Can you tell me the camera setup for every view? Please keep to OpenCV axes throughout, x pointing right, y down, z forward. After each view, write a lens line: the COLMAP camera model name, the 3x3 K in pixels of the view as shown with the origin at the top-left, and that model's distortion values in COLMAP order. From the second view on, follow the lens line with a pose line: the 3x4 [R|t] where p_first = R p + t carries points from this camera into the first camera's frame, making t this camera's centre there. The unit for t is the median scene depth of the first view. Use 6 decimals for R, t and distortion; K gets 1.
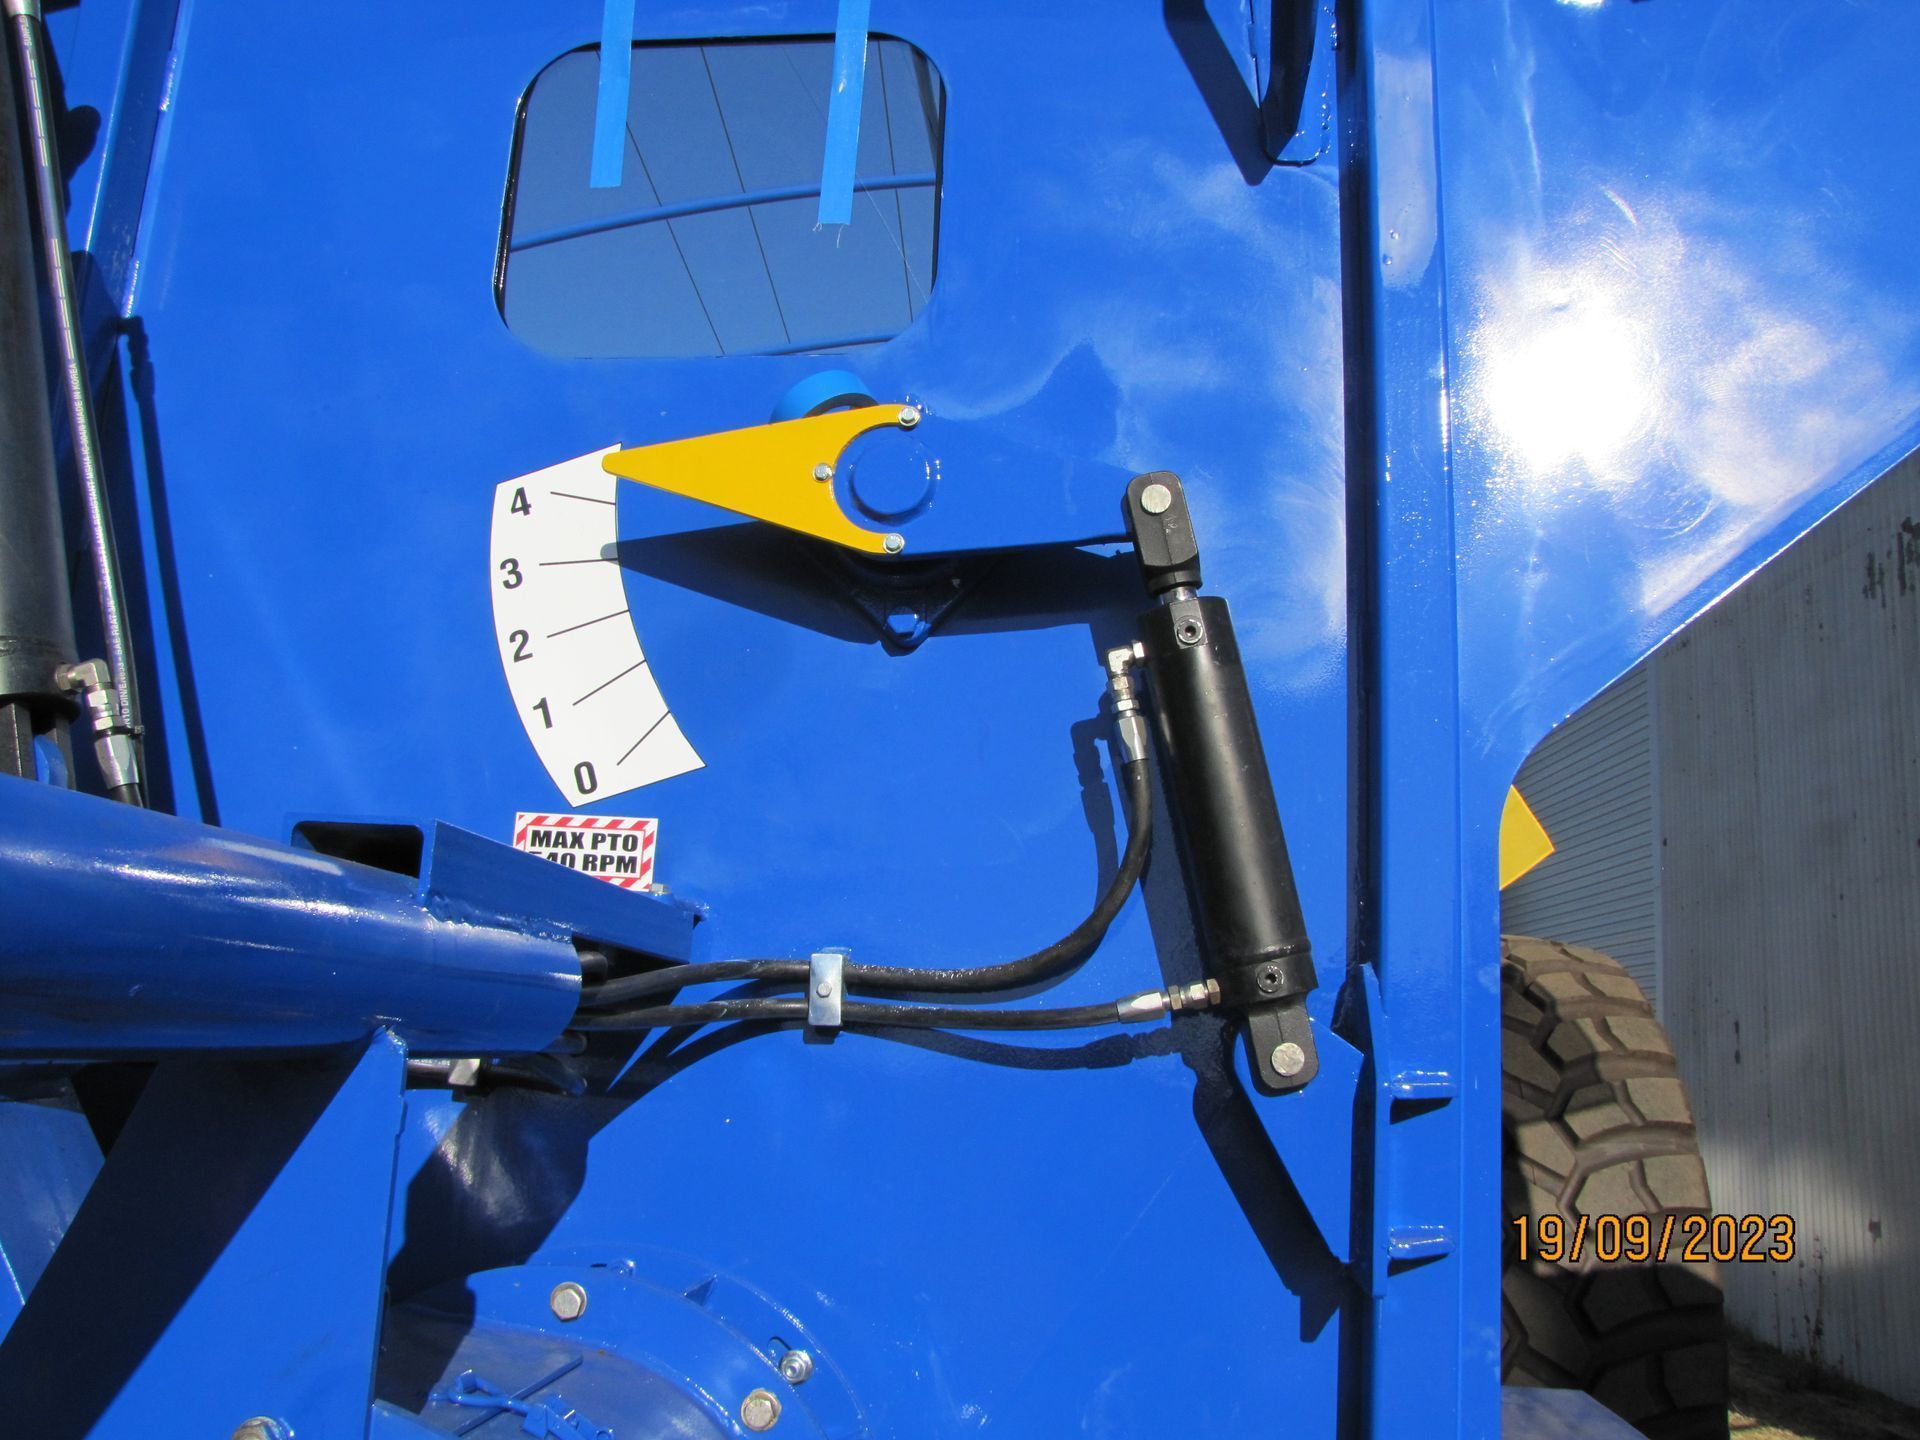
lens RADIAL K [[1597.8, 0, 957.2], [0, 1597.8, 711.7], [0, 0, 1]] dist [-0.206036, 0.197401]
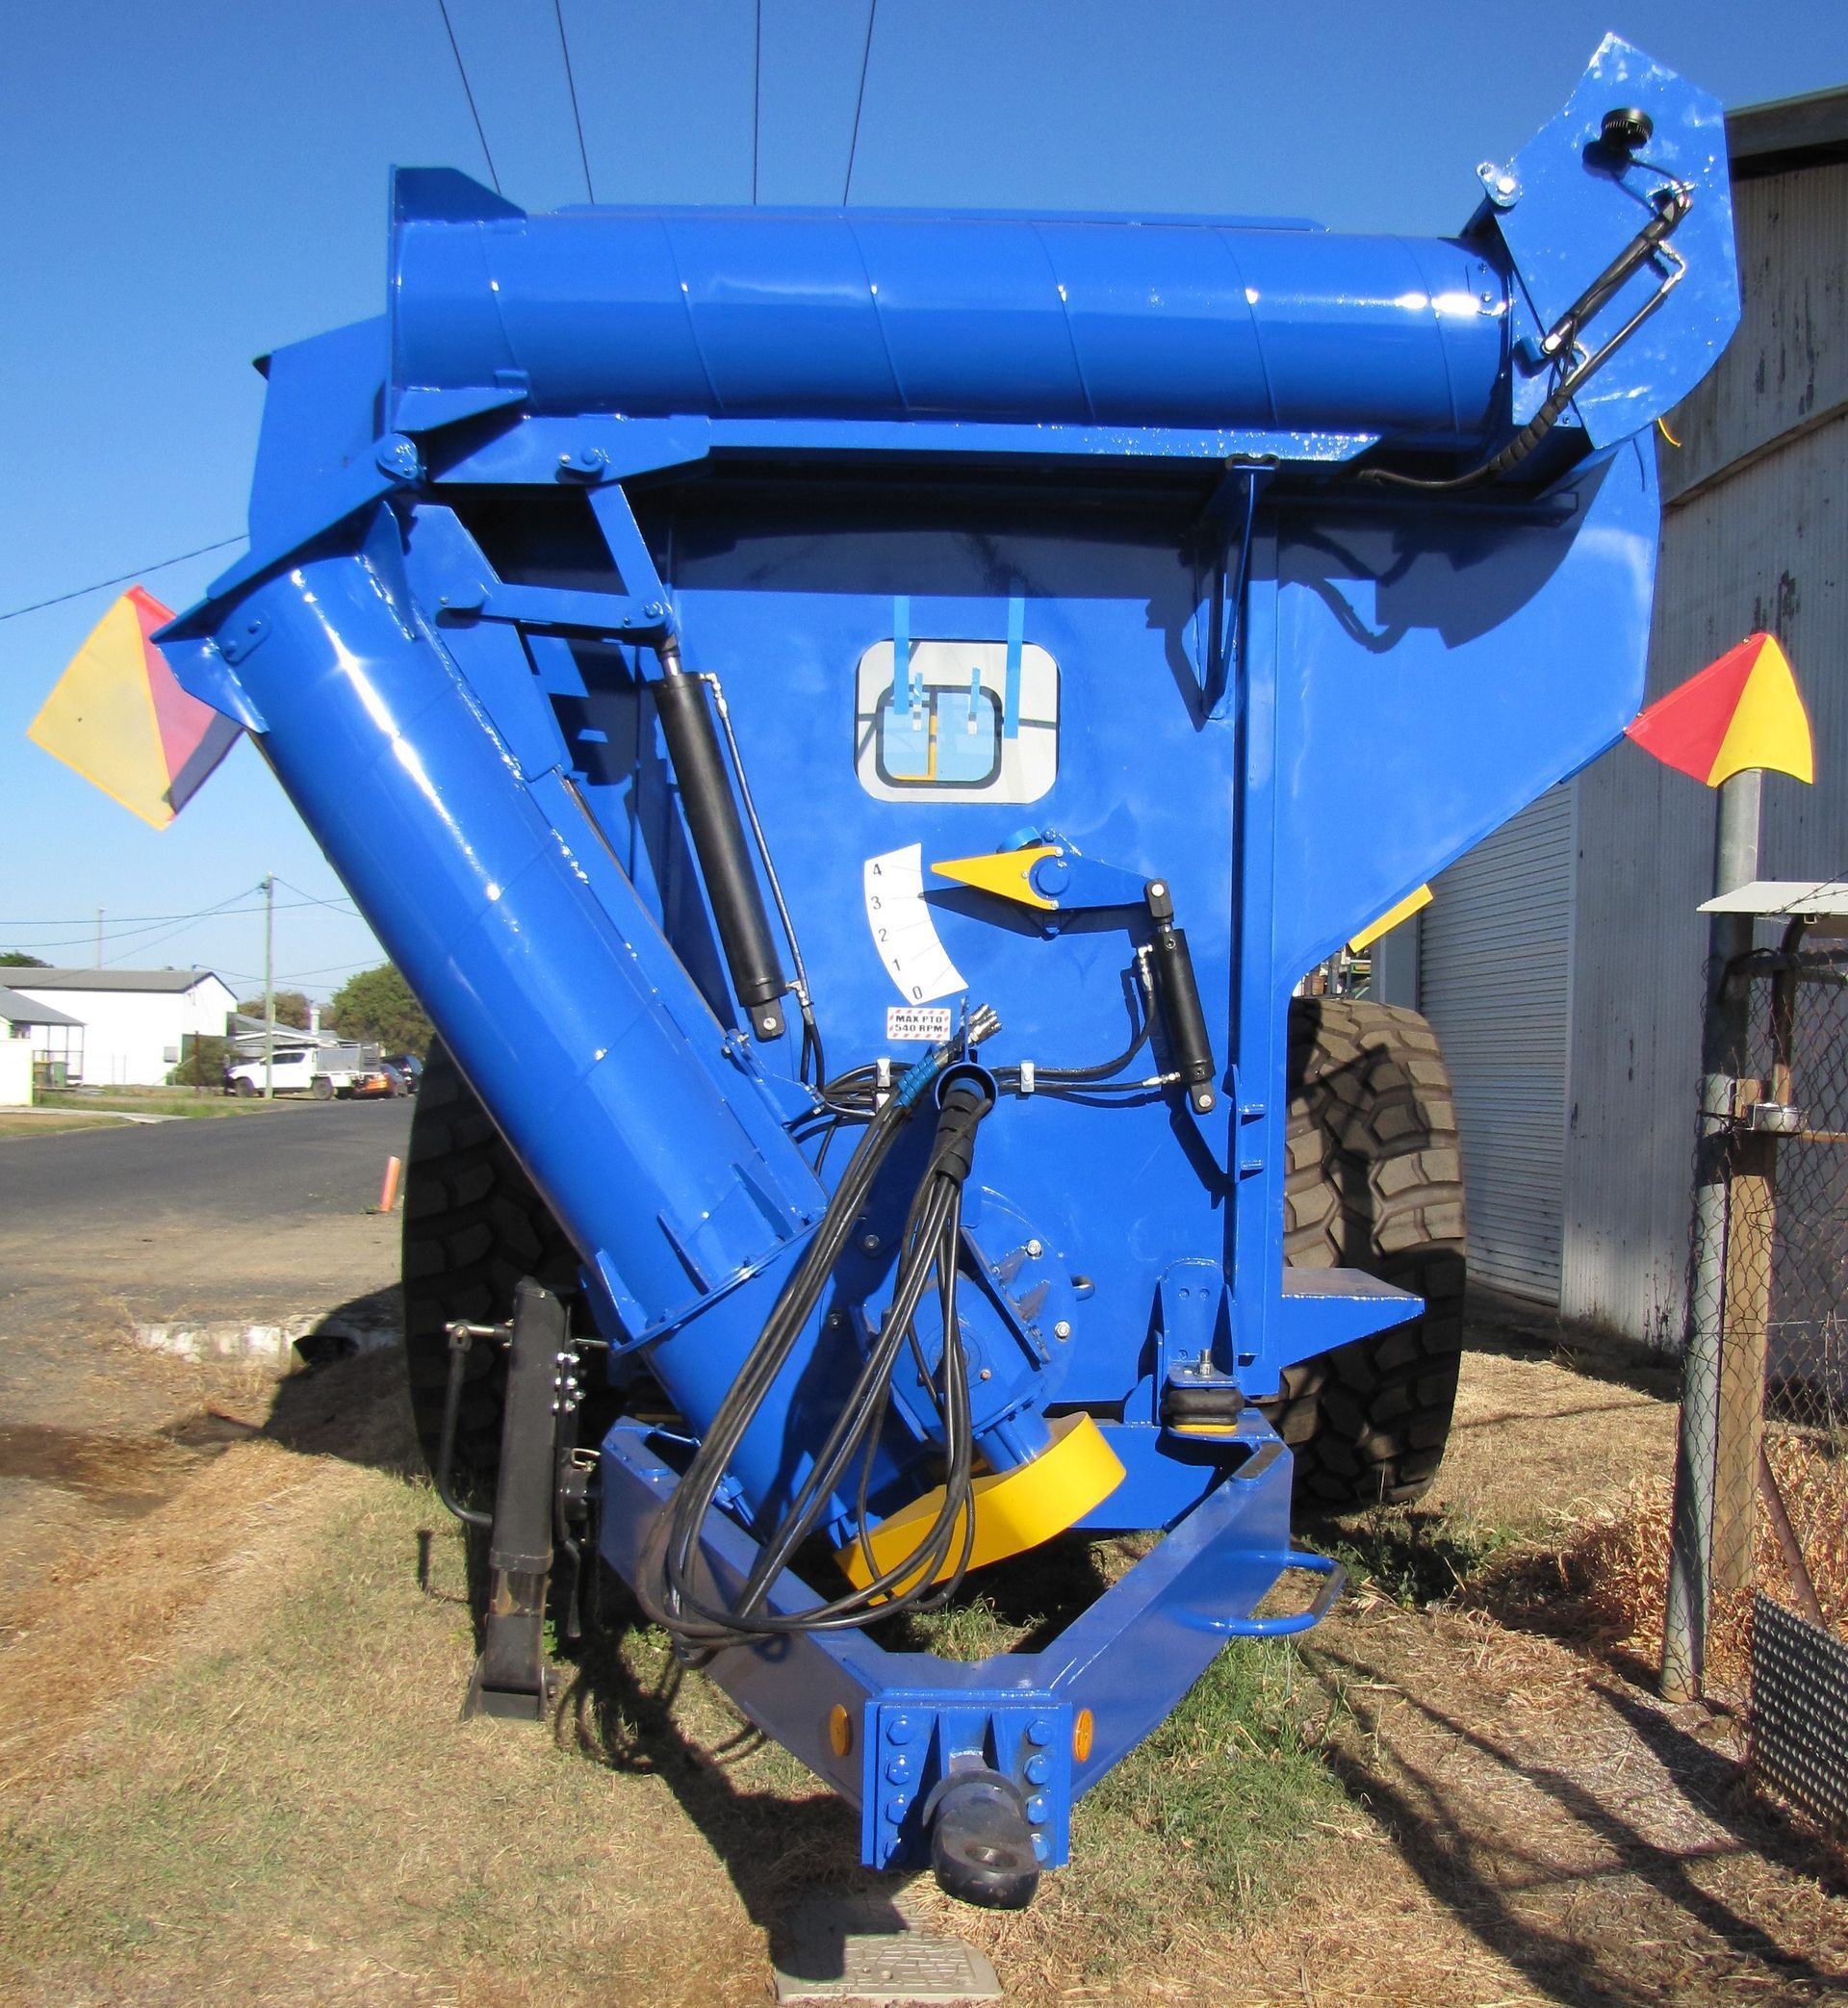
lens RADIAL K [[2615.7, 0, 925.6], [0, 2615.7, 1007.5], [0, 0, 1]] dist [-0.129103, 0.018053]
pose [[0.993785, -0.024225, 0.108651, -0.660645], [0.002774, 0.981119, 0.193387, -0.709288], [-0.111284, -0.191883, 0.975088, -2.897982]]
